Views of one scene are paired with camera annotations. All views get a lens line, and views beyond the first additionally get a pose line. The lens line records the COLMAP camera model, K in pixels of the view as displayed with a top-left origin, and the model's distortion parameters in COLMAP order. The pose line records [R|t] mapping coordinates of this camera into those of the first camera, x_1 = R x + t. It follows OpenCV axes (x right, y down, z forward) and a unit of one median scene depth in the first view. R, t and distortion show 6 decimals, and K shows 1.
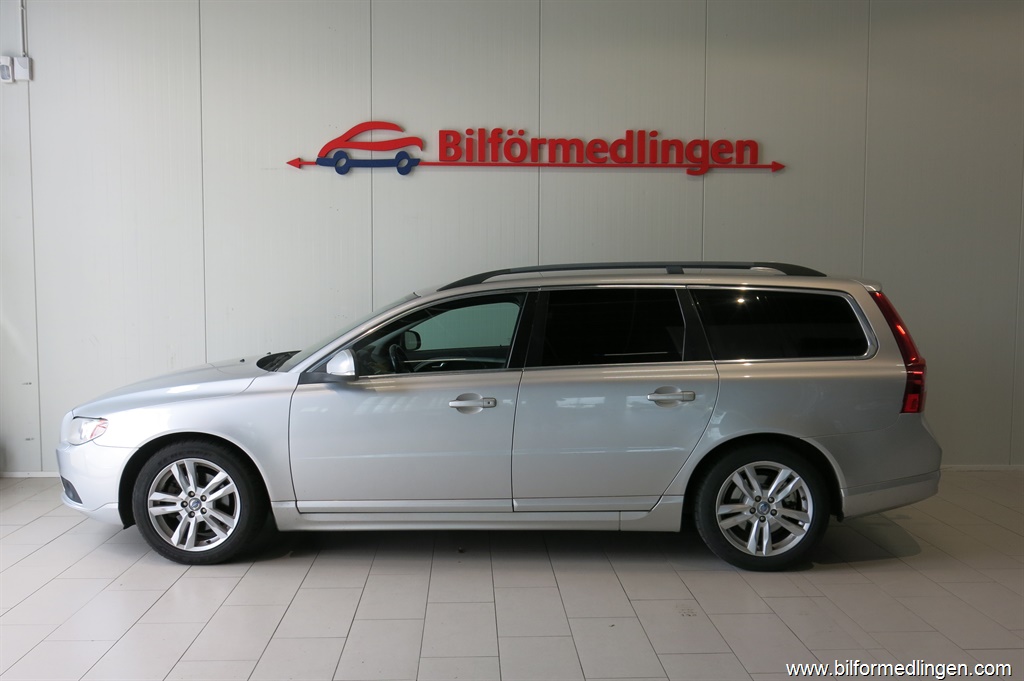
lens RADIAL K [[920.4, 0, 512.0], [0, 920.4, 340.5], [0, 0, 1]] dist [-0.016333, 0.007999]
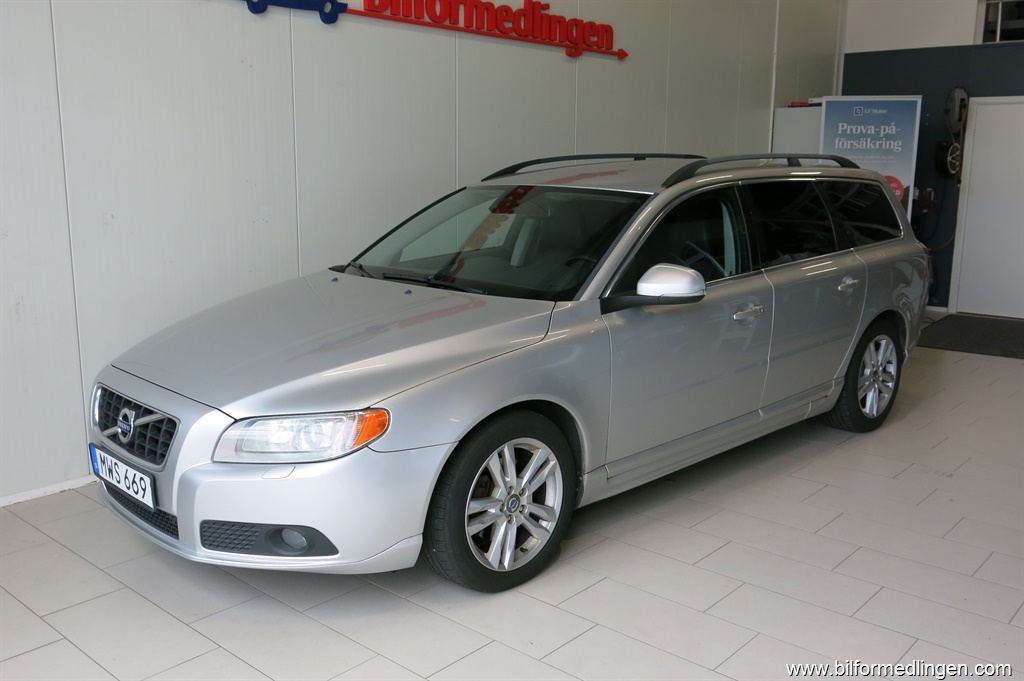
lens RADIAL K [[920.4, 0, 512.0], [0, 920.4, 340.5], [0, 0, 1]] dist [-0.016333, 0.007999]
pose [[0.694909, -0.134331, 0.706439, -0.565396], [0.041463, 0.988248, 0.147131, -0.031405], [-0.717901, -0.072951, 0.692312, 0.363831]]
